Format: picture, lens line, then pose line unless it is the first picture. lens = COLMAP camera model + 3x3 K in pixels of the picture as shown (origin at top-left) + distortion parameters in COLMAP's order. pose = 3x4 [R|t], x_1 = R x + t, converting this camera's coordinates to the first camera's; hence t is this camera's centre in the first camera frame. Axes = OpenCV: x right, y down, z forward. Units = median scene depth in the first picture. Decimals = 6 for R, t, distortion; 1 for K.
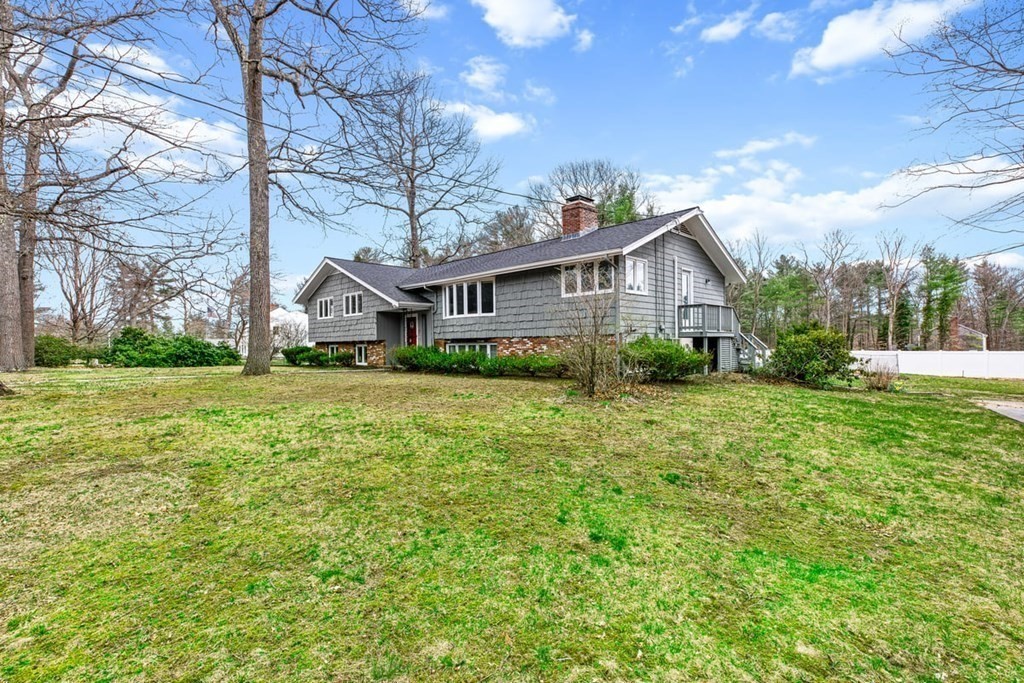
lens RADIAL K [[463.1, 0, 513.7], [0, 463.1, 347.1], [0, 0, 1]] dist [0.000724, -0.000048]
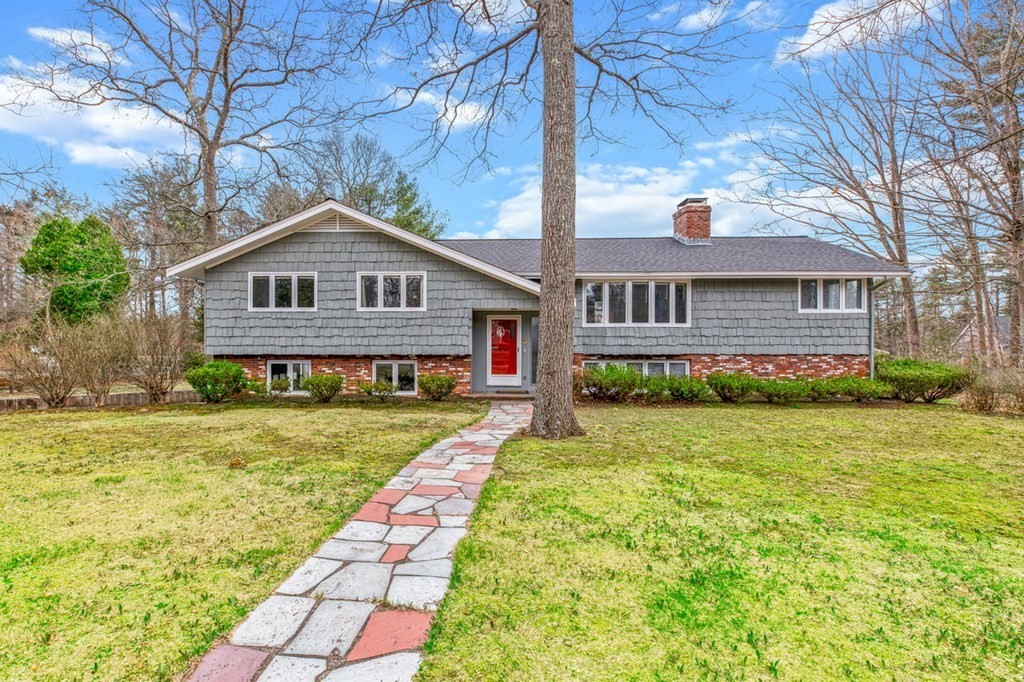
lens RADIAL K [[470.8, 0, 514.8], [0, 470.8, 348.1], [0, 0, 1]] dist [0.003269, -0.002573]
pose [[0.729650, 0.004305, 0.683808, -0.827351], [-0.005179, 0.999986, -0.000770, -0.029057], [-0.683802, -0.002980, 0.729662, 0.610518]]
